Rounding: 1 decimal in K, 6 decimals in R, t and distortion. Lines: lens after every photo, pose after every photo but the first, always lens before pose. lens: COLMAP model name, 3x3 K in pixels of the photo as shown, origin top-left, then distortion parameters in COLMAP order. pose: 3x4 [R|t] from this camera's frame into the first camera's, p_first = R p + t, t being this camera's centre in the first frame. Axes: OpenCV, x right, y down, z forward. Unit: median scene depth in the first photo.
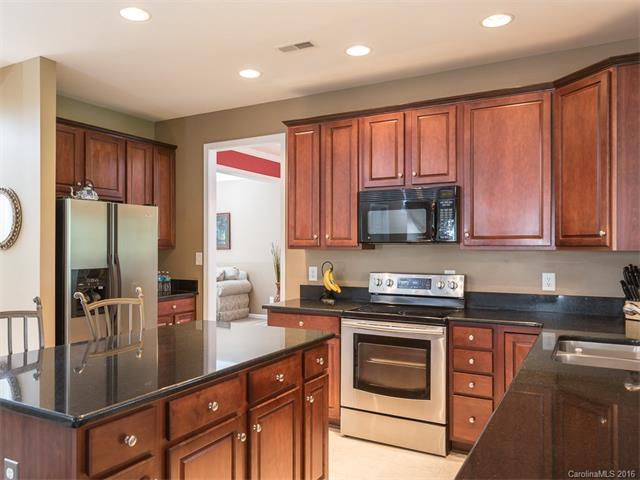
lens RADIAL K [[495.7, 0, 319.8], [0, 495.7, 245.3], [0, 0, 1]] dist [0.003587, -0.005186]
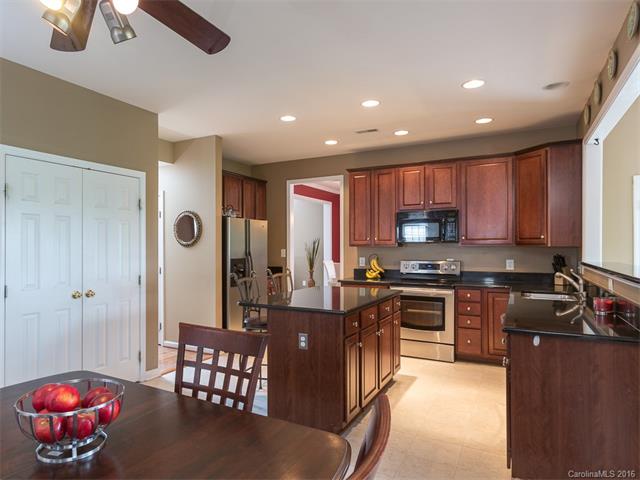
lens RADIAL K [[401.3, 0, 305.3], [0, 401.3, 245.3], [0, 0, 1]] dist [0.004623, 0.002158]
pose [[0.999928, -0.003602, 0.011485, -0.261192], [0.003581, 0.999992, 0.001834, 0.000071], [-0.011492, -0.001793, 0.999932, -0.384717]]
